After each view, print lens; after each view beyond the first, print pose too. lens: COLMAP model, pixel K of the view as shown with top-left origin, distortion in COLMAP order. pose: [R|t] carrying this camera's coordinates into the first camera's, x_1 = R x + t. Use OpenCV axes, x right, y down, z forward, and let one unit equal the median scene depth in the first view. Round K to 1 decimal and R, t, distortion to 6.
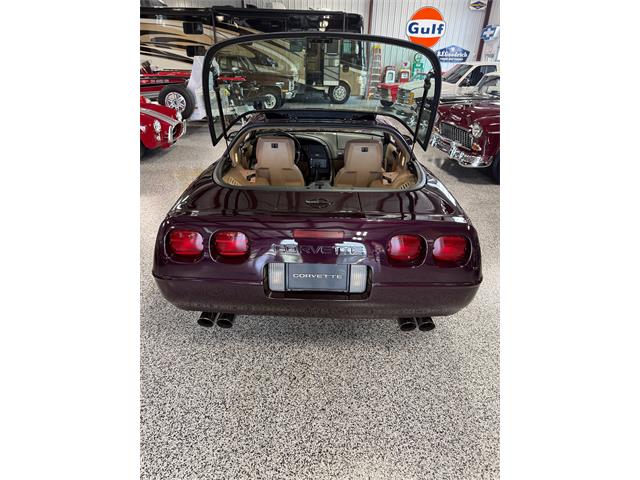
lens RADIAL K [[343.5, 0, 318.8], [0, 343.5, 238.6], [0, 0, 1]] dist [0.042714, -0.045067]
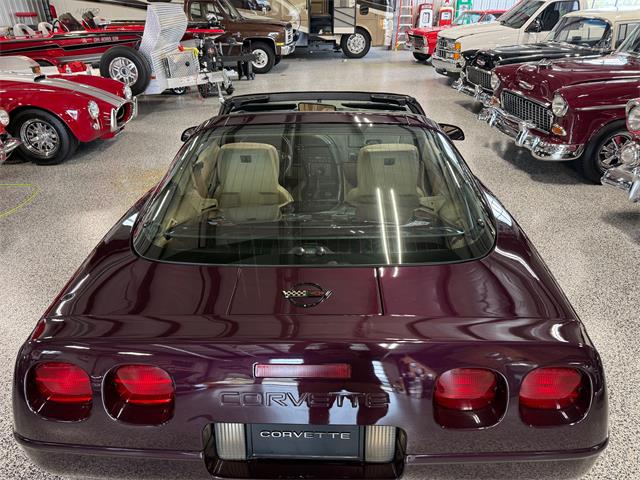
lens RADIAL K [[457.4, 0, 319.0], [0, 457.4, 239.9], [0, 0, 1]] dist [0.003914, -0.003631]
pose [[0.999258, -0.019239, -0.033372, 0.009407], [0.019756, 0.999689, 0.015219, -0.040426], [0.033068, -0.015867, 0.999327, 0.051976]]
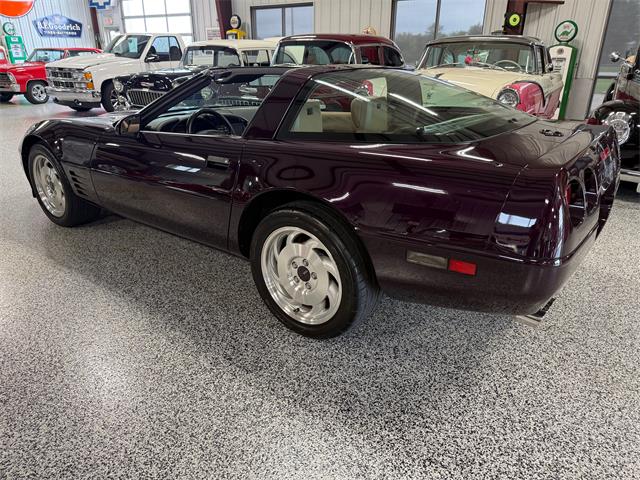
lens RADIAL K [[468.5, 0, 318.4], [0, 468.5, 229.5], [0, 0, 1]] dist [0.056360, -0.058821]
pose [[0.587054, -0.294375, 0.754130, -0.262183], [0.369062, 0.926427, 0.074334, -0.035119], [-0.720528, 0.234683, 0.652505, 0.130558]]
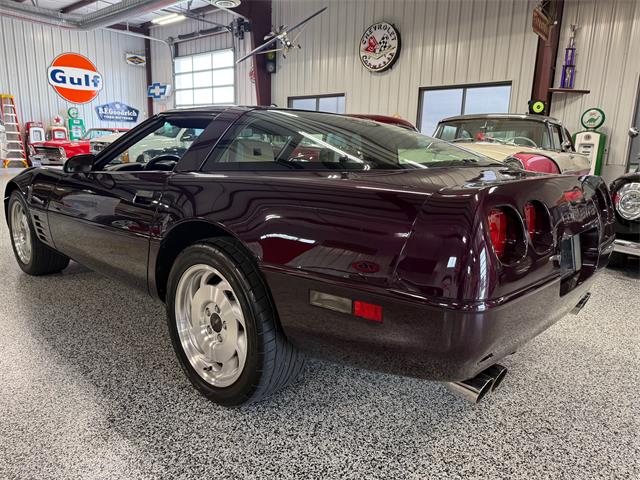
lens RADIAL K [[467.4, 0, 320.1], [0, 467.4, 228.3], [0, 0, 1]] dist [0.003687, 0.001150]
pose [[0.664161, -0.124660, 0.737123, -0.206248], [0.321764, 0.937666, -0.131341, 0.003597], [-0.674802, 0.324411, 0.662872, 0.120476]]
